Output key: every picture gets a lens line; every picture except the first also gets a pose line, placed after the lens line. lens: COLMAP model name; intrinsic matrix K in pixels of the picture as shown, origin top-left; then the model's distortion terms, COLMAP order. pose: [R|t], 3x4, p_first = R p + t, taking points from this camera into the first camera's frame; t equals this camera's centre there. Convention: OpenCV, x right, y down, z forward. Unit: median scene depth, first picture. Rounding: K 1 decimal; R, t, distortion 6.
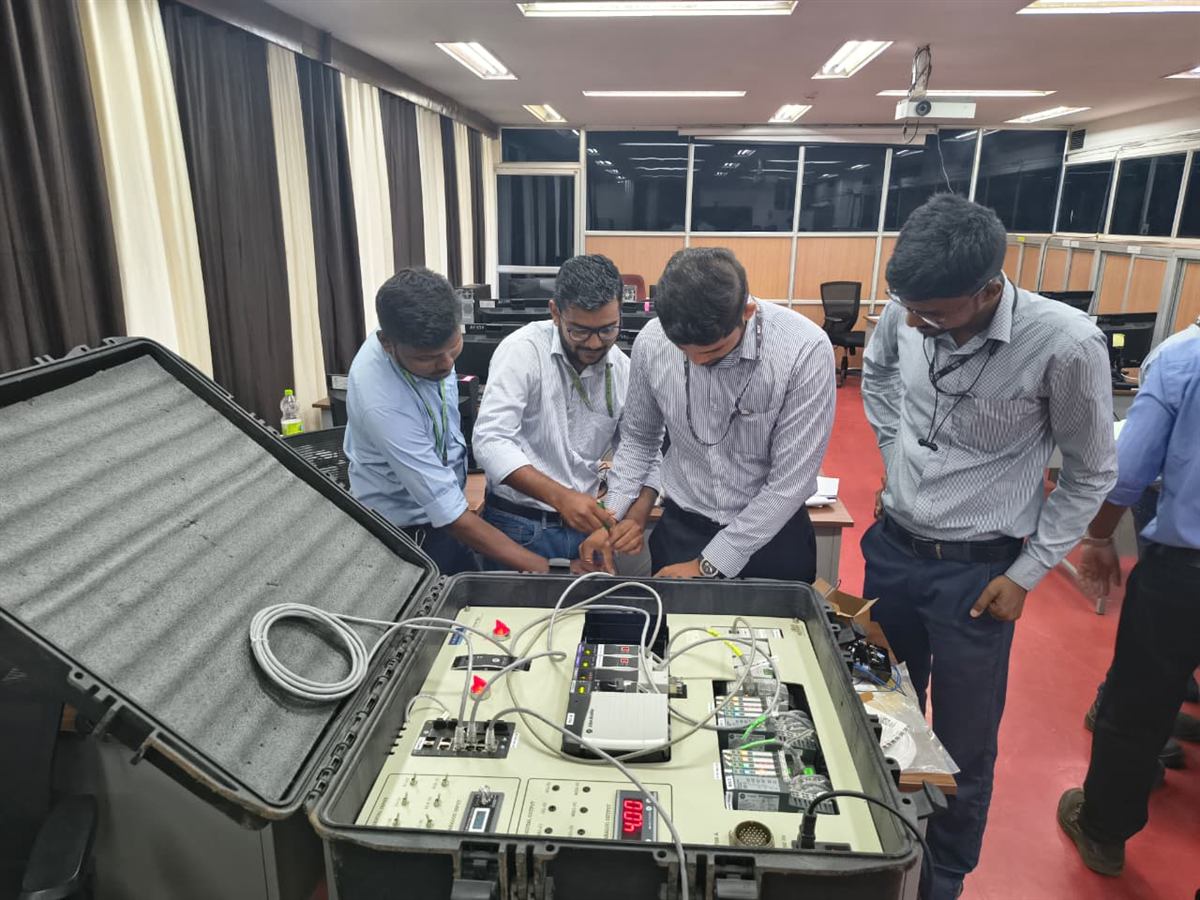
lens RADIAL K [[836.0, 0, 600.0], [0, 836.0, 450.0], [0, 0, 1]] dist [-0.004356, -0.002174]
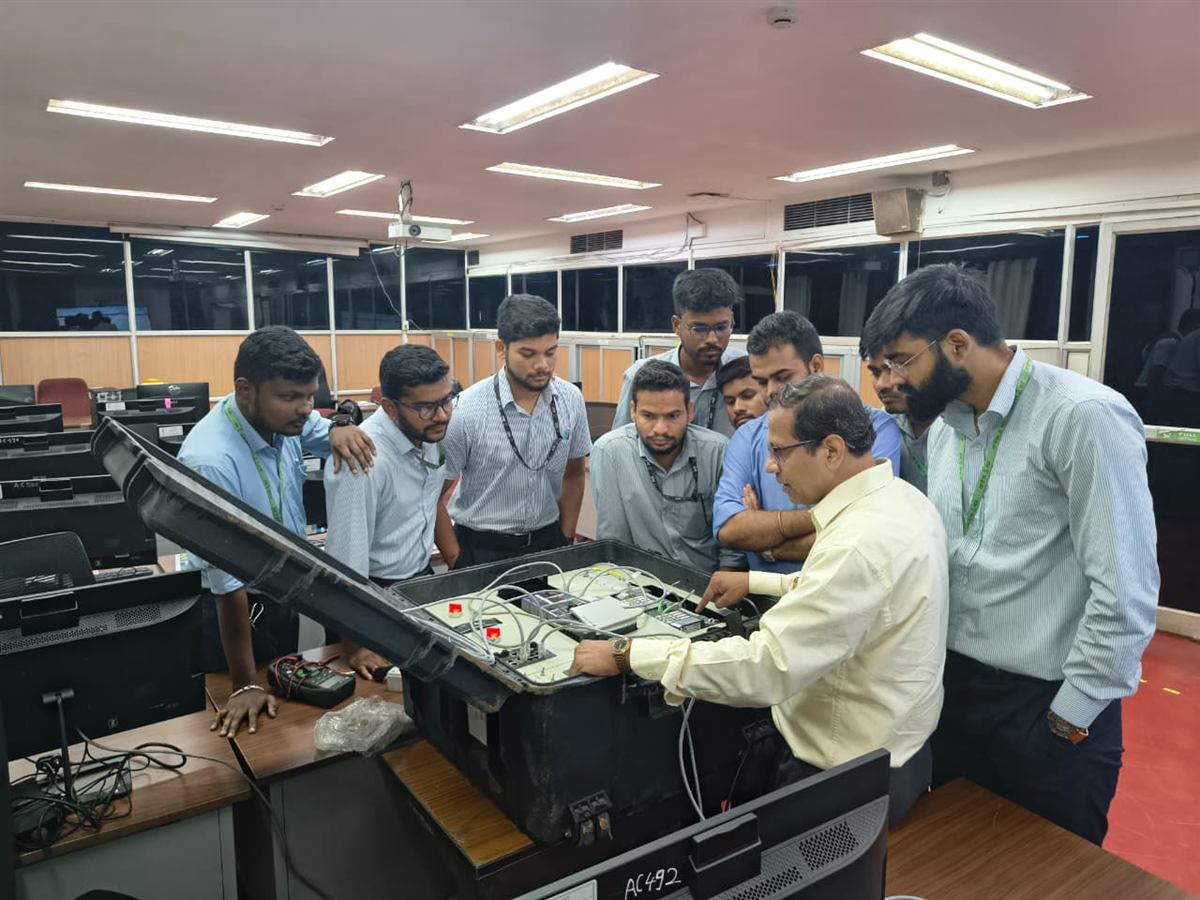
lens RADIAL K [[799.3, 0, 600.0], [0, 799.3, 450.0], [0, 0, 1]] dist [0.055088, -0.000070]
pose [[0.762122, -0.109449, 0.638115, -0.102966], [0.179071, 0.982793, -0.045303, 0.008881], [-0.622176, 0.148795, 0.768607, -0.024875]]
